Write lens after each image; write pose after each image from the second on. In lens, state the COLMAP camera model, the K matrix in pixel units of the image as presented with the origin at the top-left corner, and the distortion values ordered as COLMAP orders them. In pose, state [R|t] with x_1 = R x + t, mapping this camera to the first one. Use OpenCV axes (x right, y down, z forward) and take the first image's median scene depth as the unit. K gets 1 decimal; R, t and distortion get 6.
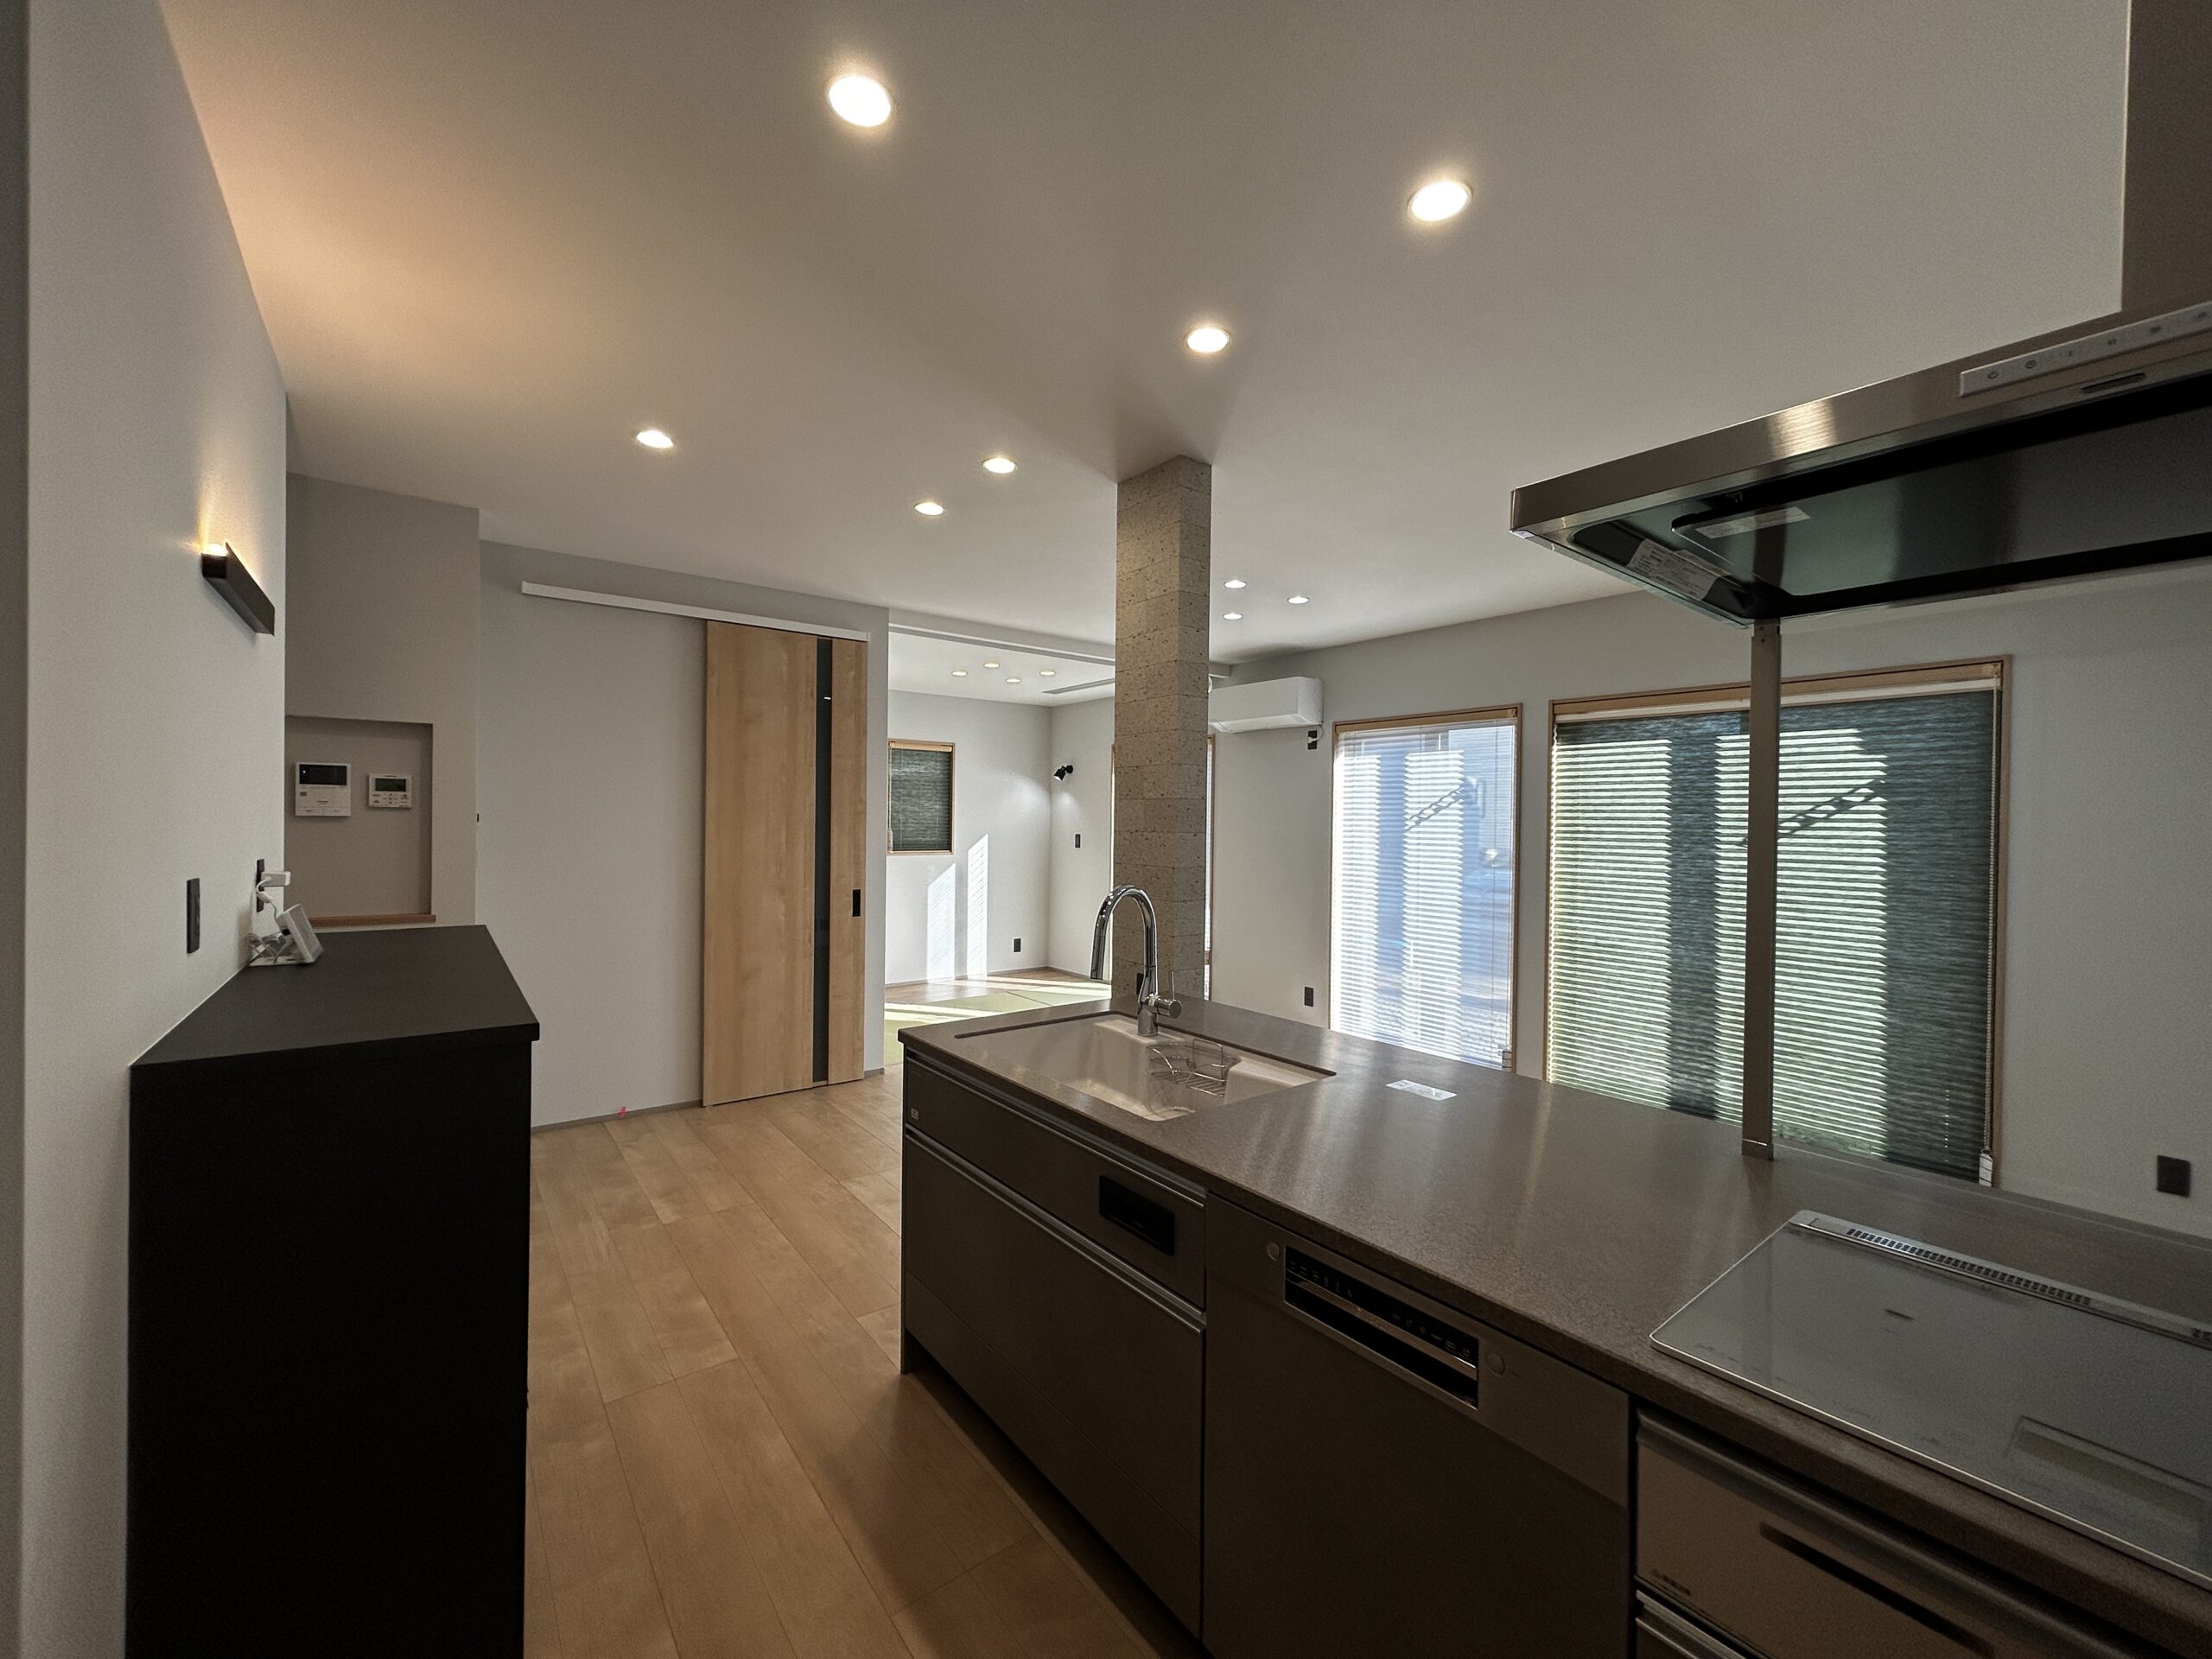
lens RADIAL K [[881.2, 0, 1101.7], [0, 881.2, 833.4], [0, 0, 1]] dist [0.002290, -0.000369]
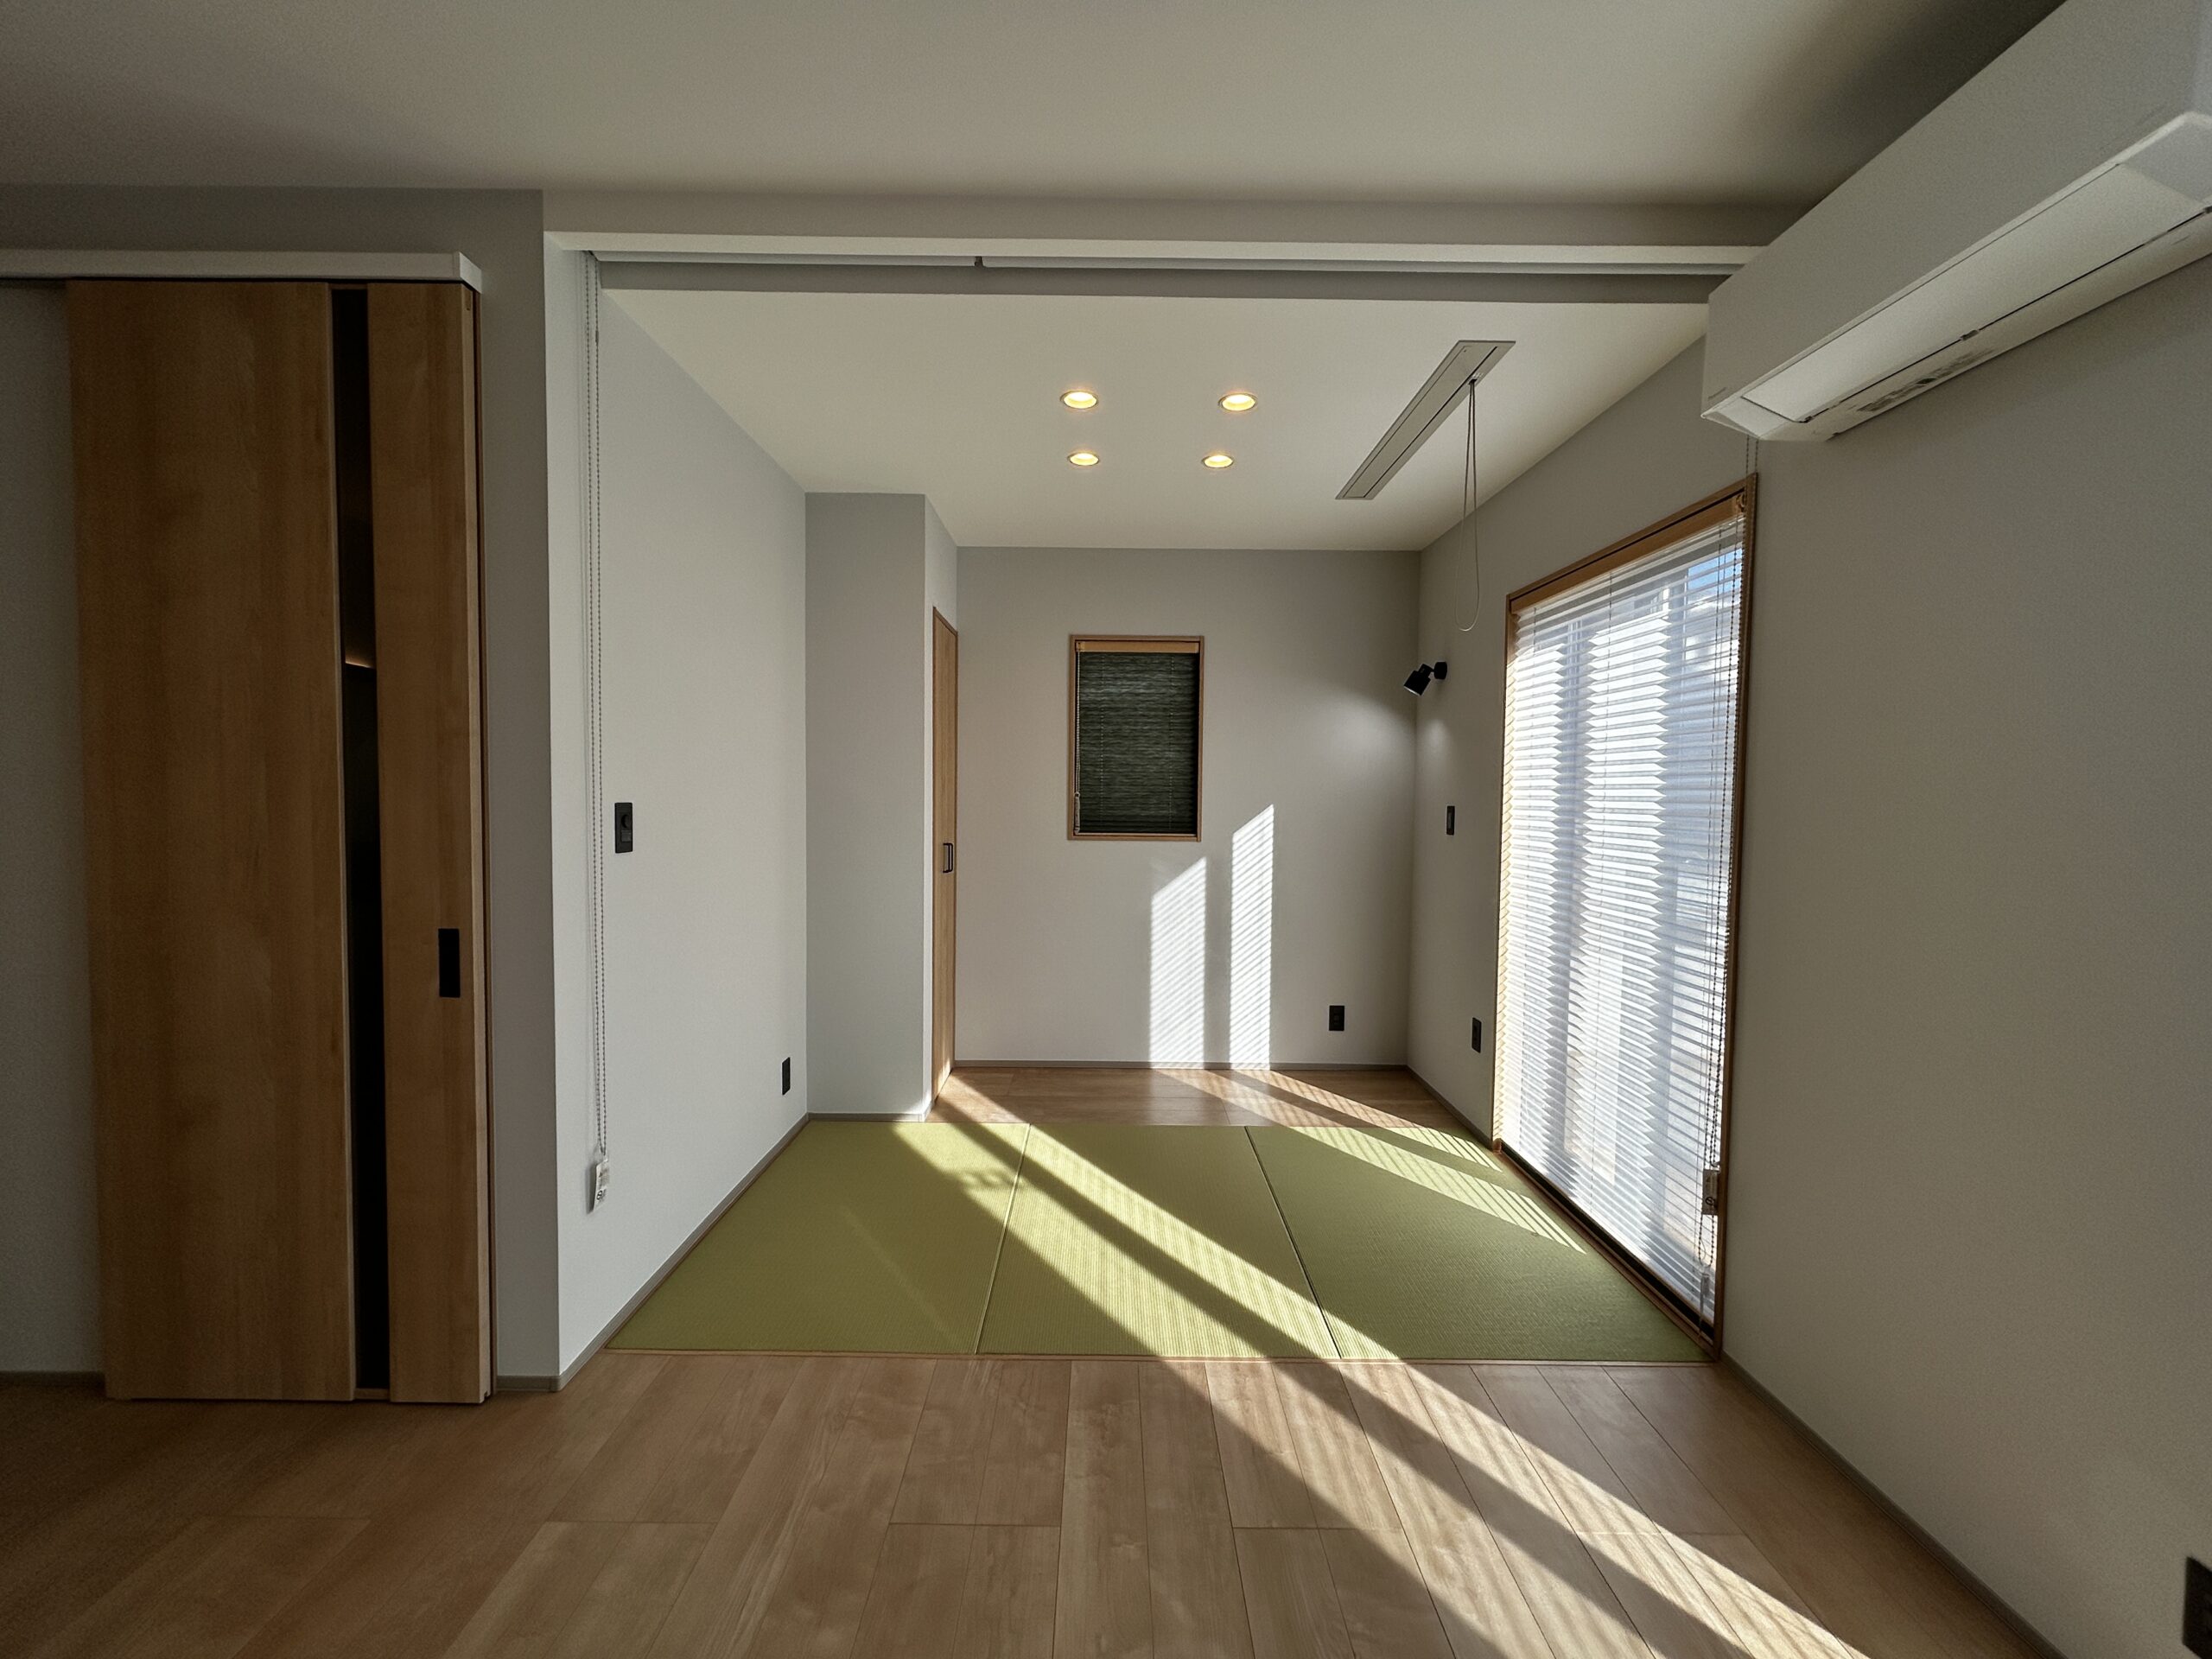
lens RADIAL K [[881.2, 0, 1097.4], [0, 881.2, 827.7], [0, 0, 1]] dist [0.002290, -0.000369]
pose [[0.790558, 0.018695, -0.612102, 0.222521], [-0.008008, 0.999764, 0.020193, 0.010021], [0.612335, -0.011062, 0.790521, 1.015487]]
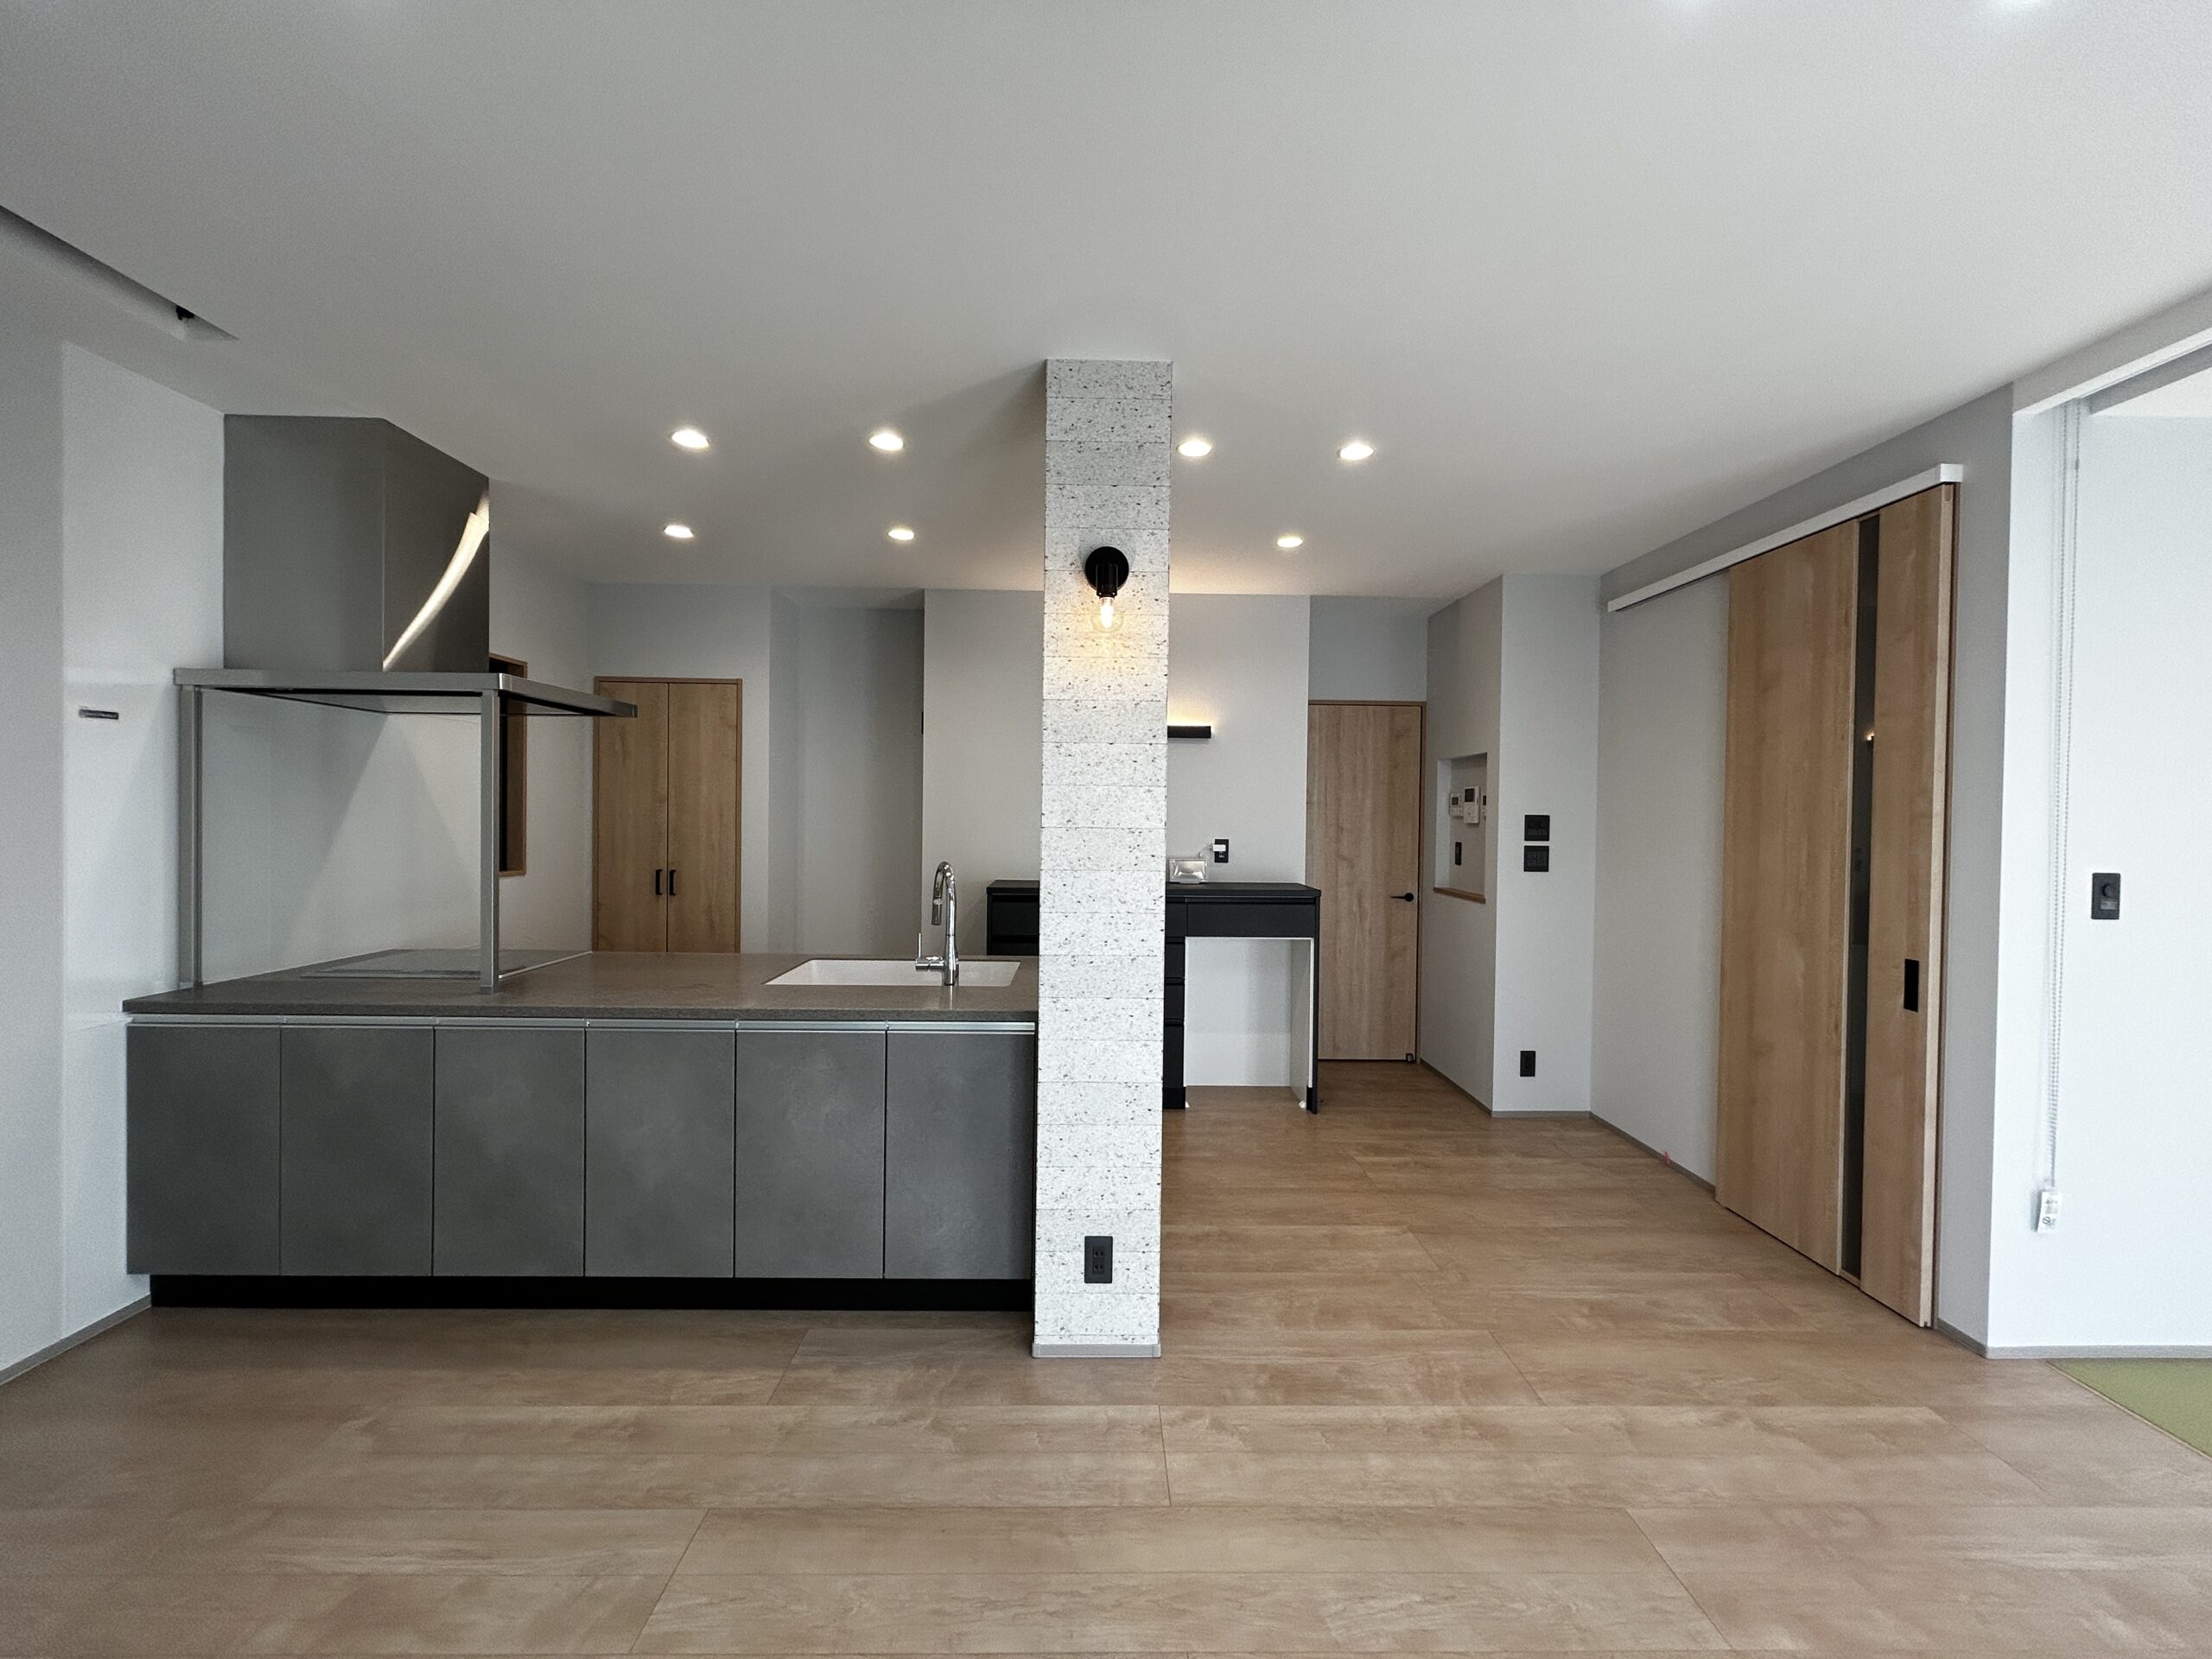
lens RADIAL K [[881.2, 0, 1111.1], [0, 881.2, 828.6], [0, 0, 1]] dist [0.002290, -0.000369]
pose [[-0.588929, -0.007873, -0.808146, 0.511770], [-0.031330, 0.999423, 0.013095, -0.008316], [0.807577, 0.033031, -0.588837, 1.078623]]
